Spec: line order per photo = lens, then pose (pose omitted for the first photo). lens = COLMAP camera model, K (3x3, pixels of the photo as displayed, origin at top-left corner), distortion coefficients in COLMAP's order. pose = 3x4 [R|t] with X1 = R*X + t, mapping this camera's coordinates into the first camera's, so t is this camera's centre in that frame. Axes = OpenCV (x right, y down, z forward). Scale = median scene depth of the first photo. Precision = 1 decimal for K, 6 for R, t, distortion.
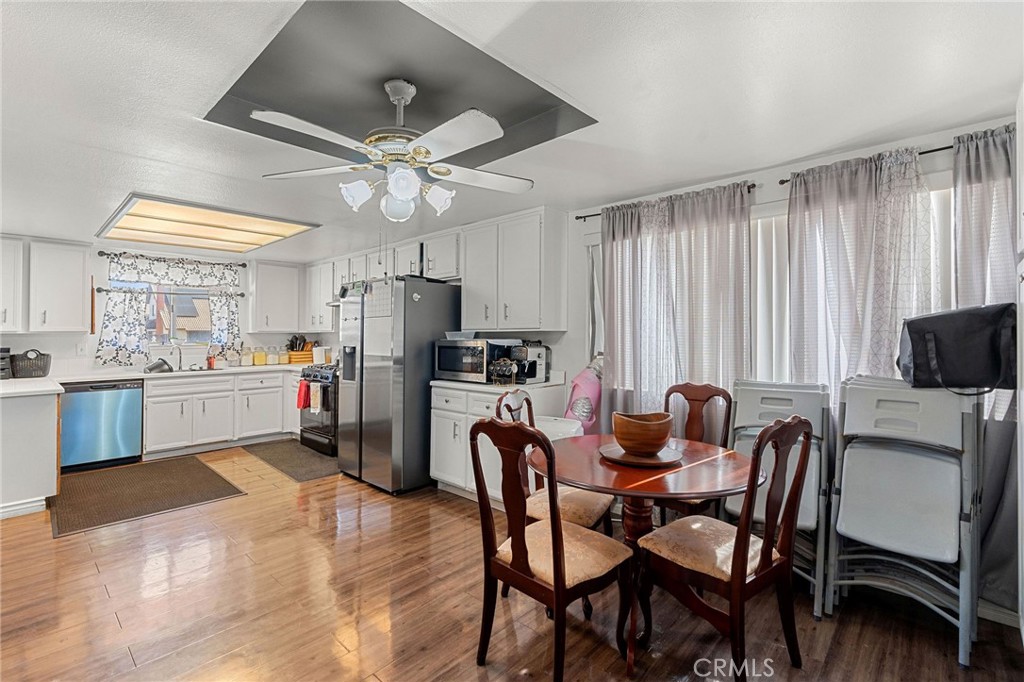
lens RADIAL K [[463.7, 0, 511.9], [0, 463.7, 326.0], [0, 0, 1]] dist [0.000533, 0.000687]
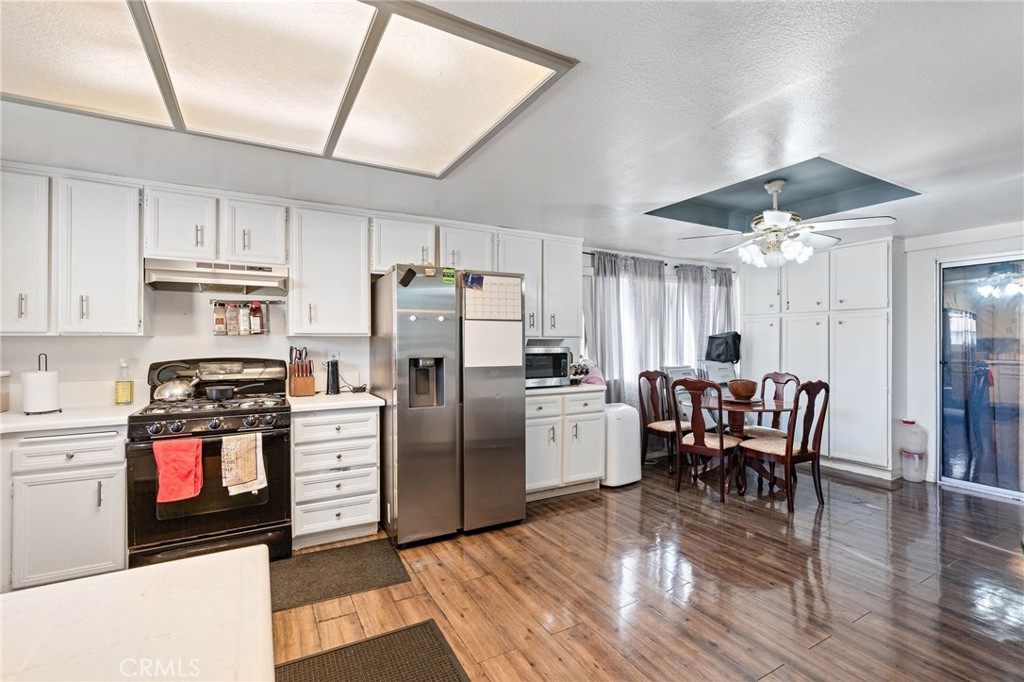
lens RADIAL K [[463.7, 0, 513.3], [0, 463.7, 344.1], [0, 0, 1]] dist [0.000533, 0.000687]
pose [[0.303360, 0.004345, 0.952866, -0.865224], [-0.012304, 0.999924, -0.000643, 0.020000], [-0.952796, -0.011529, 0.303391, 0.591630]]
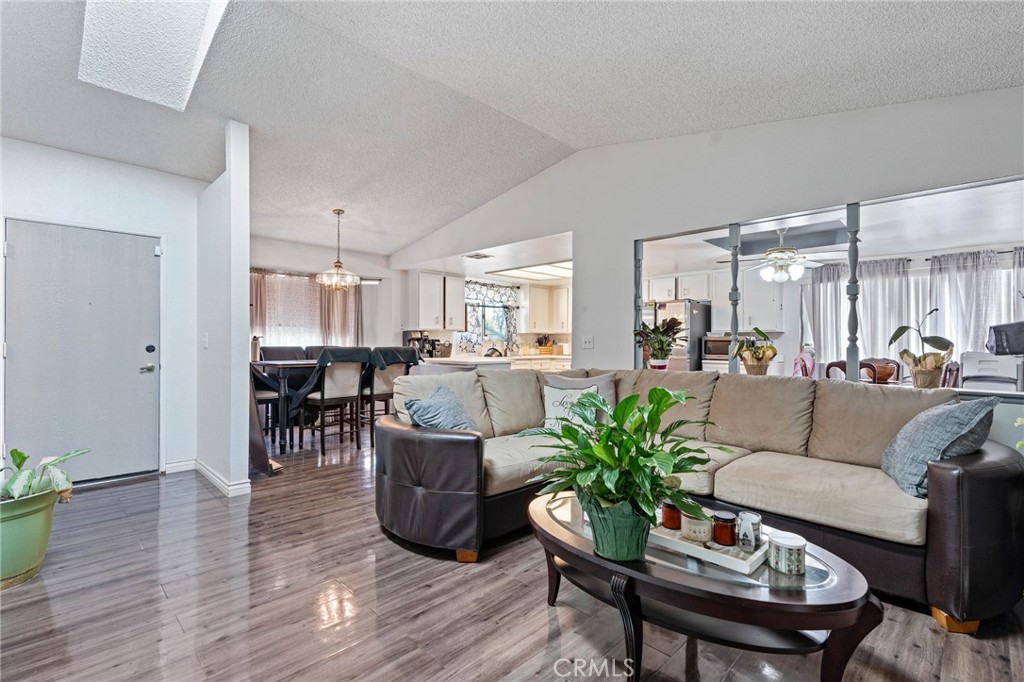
lens RADIAL K [[463.7, 0, 531.5], [0, 463.7, 333.8], [0, 0, 1]] dist [0.000533, 0.000687]
pose [[0.999902, 0.011161, -0.008438, -0.651018], [-0.011171, 0.999937, -0.001167, 0.023589], [0.008425, 0.001261, 0.999964, -0.608892]]
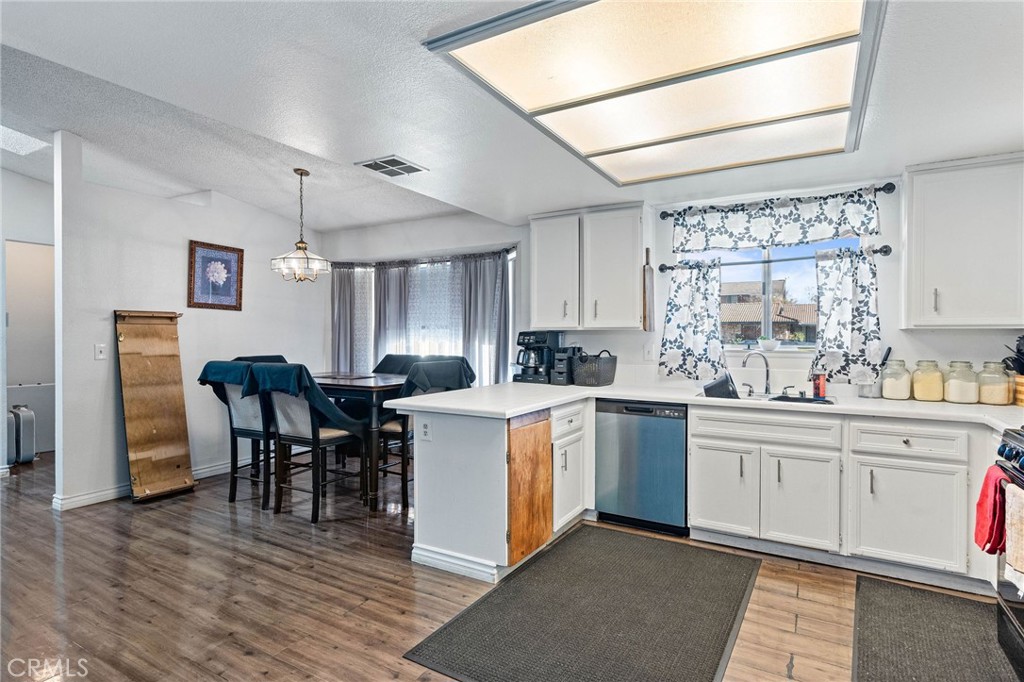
lens RADIAL K [[530.2, 0, 510.2], [0, 530.2, 333.4], [0, 0, 1]] dist [-0.018892, 0.000249]
pose [[0.211814, 0.005726, -0.977293, -0.164574], [0.012753, 0.999882, 0.008622, 0.011481], [0.977227, -0.014290, 0.211716, 0.627033]]
